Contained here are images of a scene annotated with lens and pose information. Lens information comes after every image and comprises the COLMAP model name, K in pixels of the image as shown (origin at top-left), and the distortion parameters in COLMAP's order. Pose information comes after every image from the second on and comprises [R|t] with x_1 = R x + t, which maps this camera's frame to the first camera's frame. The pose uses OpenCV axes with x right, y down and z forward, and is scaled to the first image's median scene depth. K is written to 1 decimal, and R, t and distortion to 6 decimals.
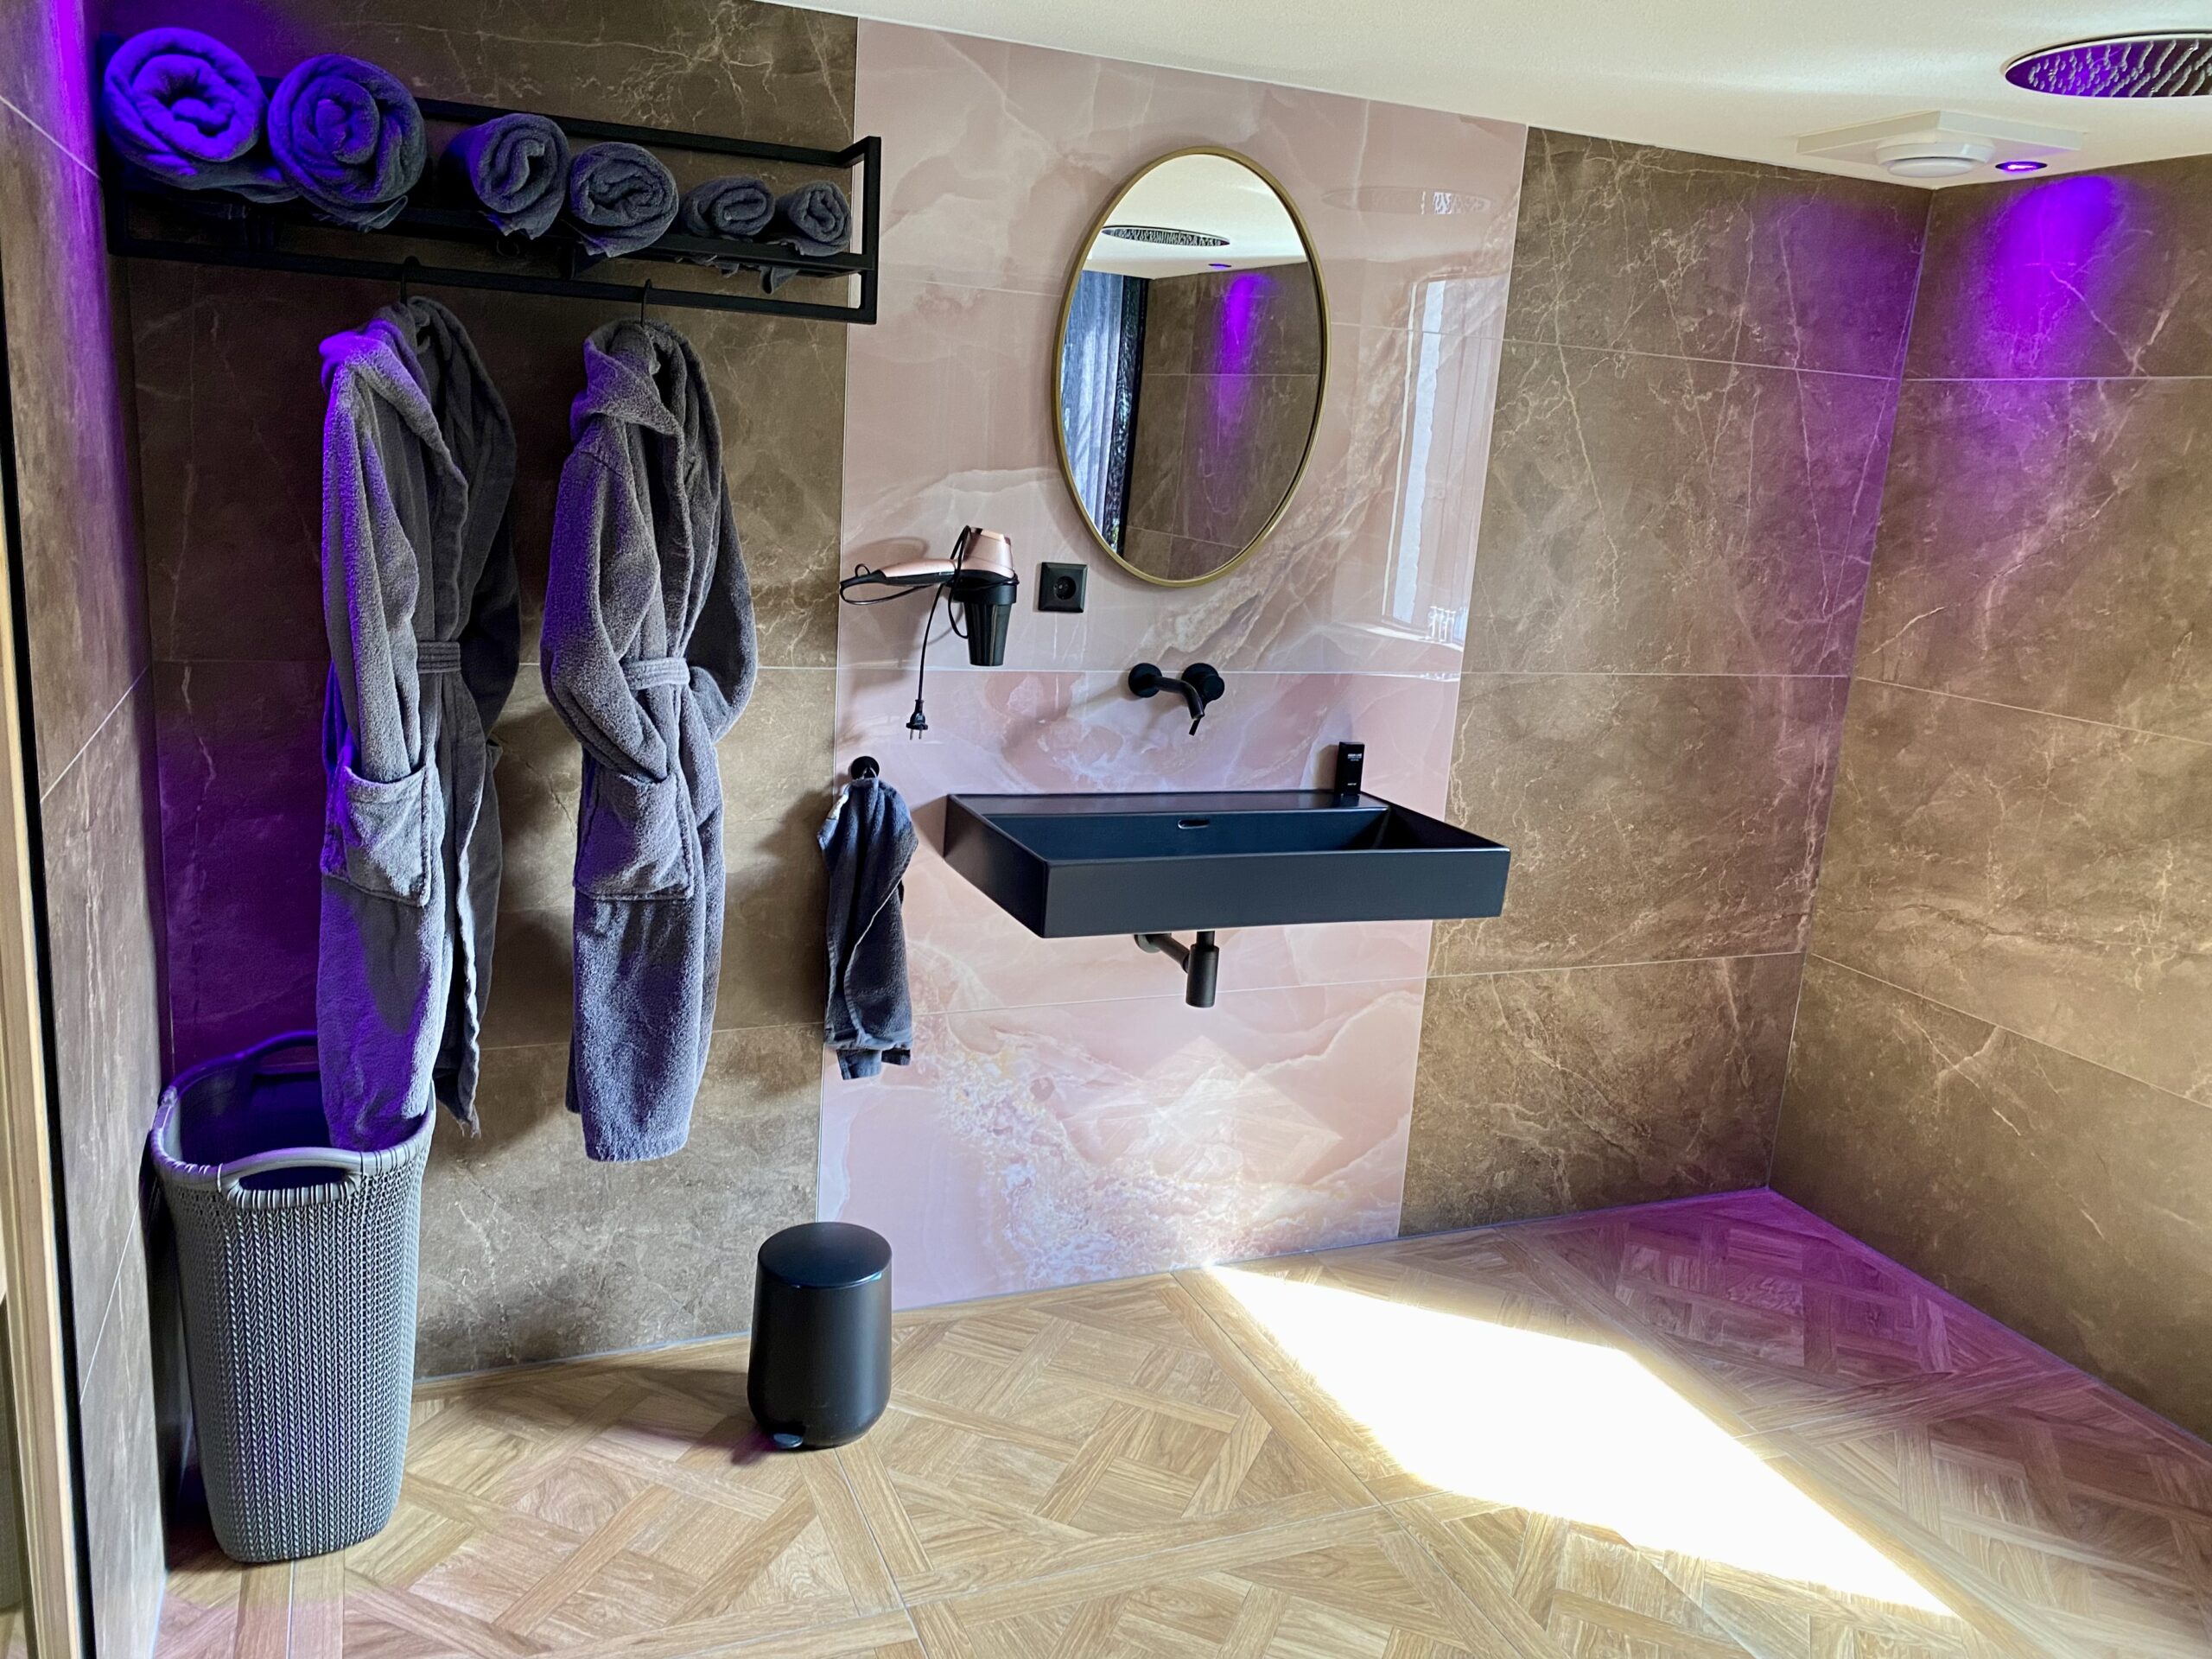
lens RADIAL K [[1663.7, 0, 1068.6], [0, 1663.7, 804.8], [0, 0, 1]] dist [0.047188, -0.053705]
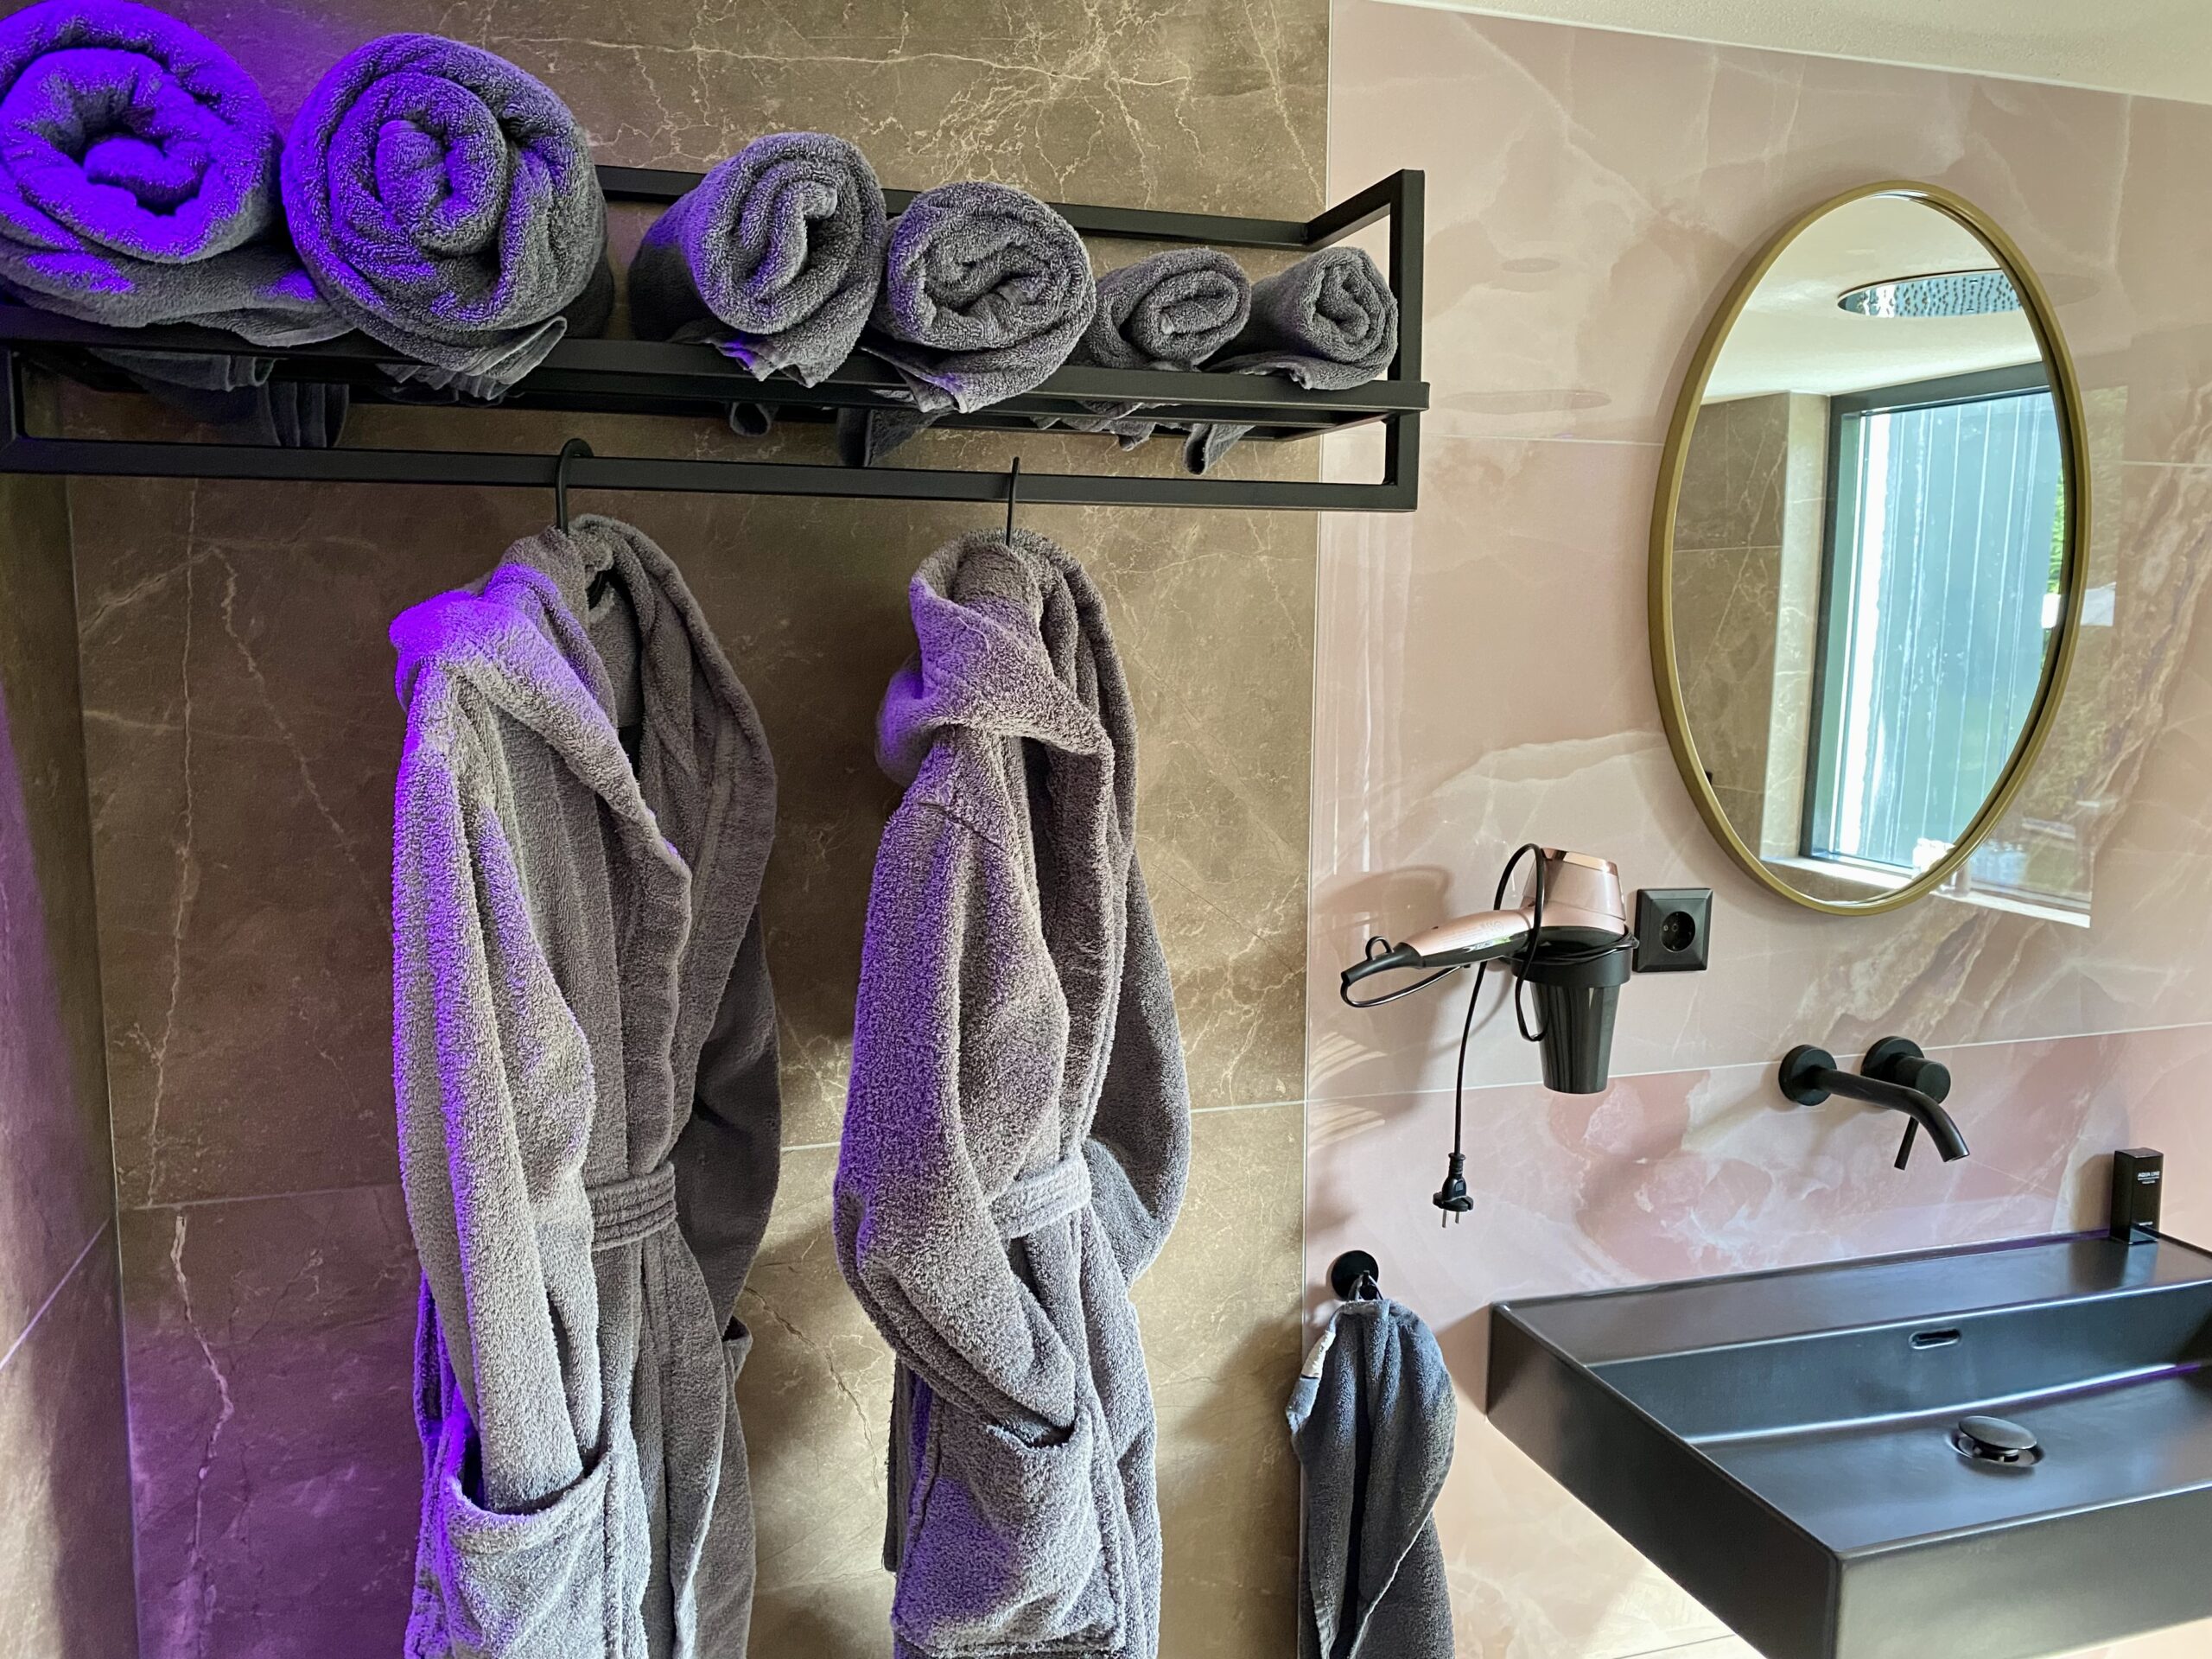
lens RADIAL K [[1663.7, 0, 1098.6], [0, 1663.7, 813.9], [0, 0, 1]] dist [0.047188, -0.053705]
pose [[0.995274, -0.050334, -0.083043, -0.157123], [0.041355, 0.993451, -0.106512, -0.121845], [0.087860, 0.102574, 0.990838, 0.415290]]
